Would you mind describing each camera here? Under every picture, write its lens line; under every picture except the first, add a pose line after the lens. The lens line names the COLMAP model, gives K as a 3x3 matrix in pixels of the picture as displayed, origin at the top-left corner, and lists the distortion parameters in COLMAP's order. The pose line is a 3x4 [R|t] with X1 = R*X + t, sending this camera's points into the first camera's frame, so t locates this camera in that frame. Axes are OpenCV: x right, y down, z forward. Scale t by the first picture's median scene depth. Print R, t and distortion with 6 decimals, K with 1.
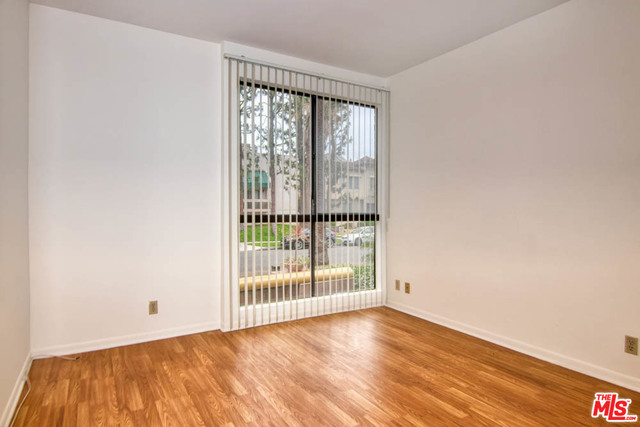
lens RADIAL K [[386.6, 0, 316.1], [0, 386.6, 212.4], [0, 0, 1]] dist [-0.013457, -0.004794]
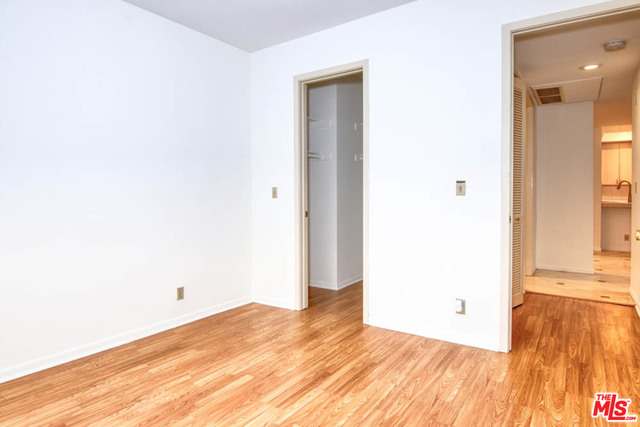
lens RADIAL K [[386.6, 0, 319.3], [0, 386.6, 208.7], [0, 0, 1]] dist [-0.013457, -0.004794]
pose [[-0.428494, -0.037902, 0.902749, -0.573397], [0.016257, 0.998635, 0.049644, -0.014667], [-0.903398, 0.035948, -0.427293, 1.028881]]
